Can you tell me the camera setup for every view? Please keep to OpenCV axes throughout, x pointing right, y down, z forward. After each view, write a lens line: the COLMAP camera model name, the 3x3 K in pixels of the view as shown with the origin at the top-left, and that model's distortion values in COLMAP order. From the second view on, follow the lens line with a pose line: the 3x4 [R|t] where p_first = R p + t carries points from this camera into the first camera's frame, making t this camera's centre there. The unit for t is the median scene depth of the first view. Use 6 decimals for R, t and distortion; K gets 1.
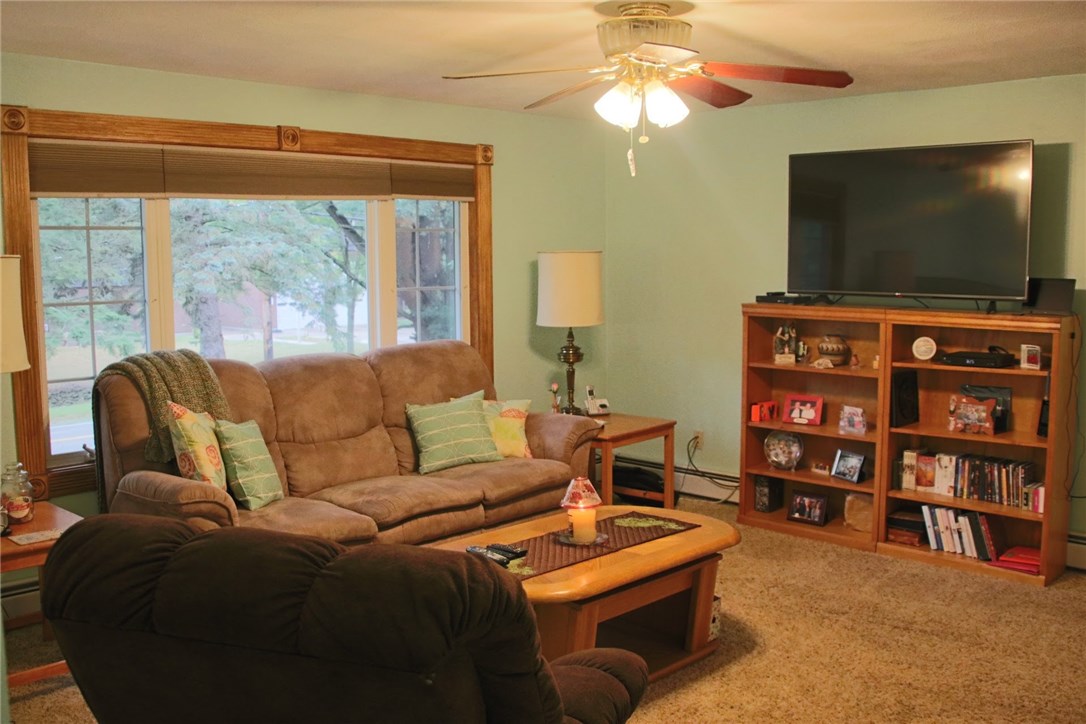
lens RADIAL K [[1024.0, 0, 538.7], [0, 1024.0, 361.1], [0, 0, 1]] dist [-0.099593, 0.000000]
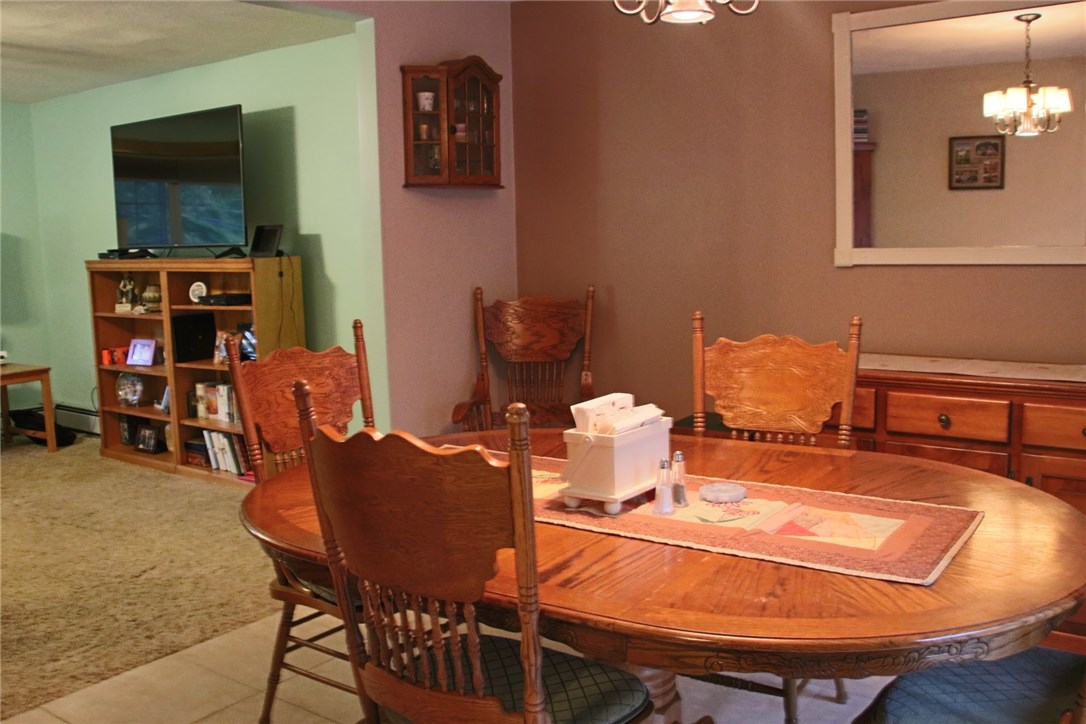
lens RADIAL K [[1024.0, 0, 542.9], [0, 1024.0, 360.1], [0, 0, 1]] dist [-0.099593, 0.000000]
pose [[0.994348, -0.033822, 0.100643, 0.635088], [0.032287, 0.999337, 0.016839, 0.055731], [-0.101146, -0.013494, 0.994780, -0.170027]]
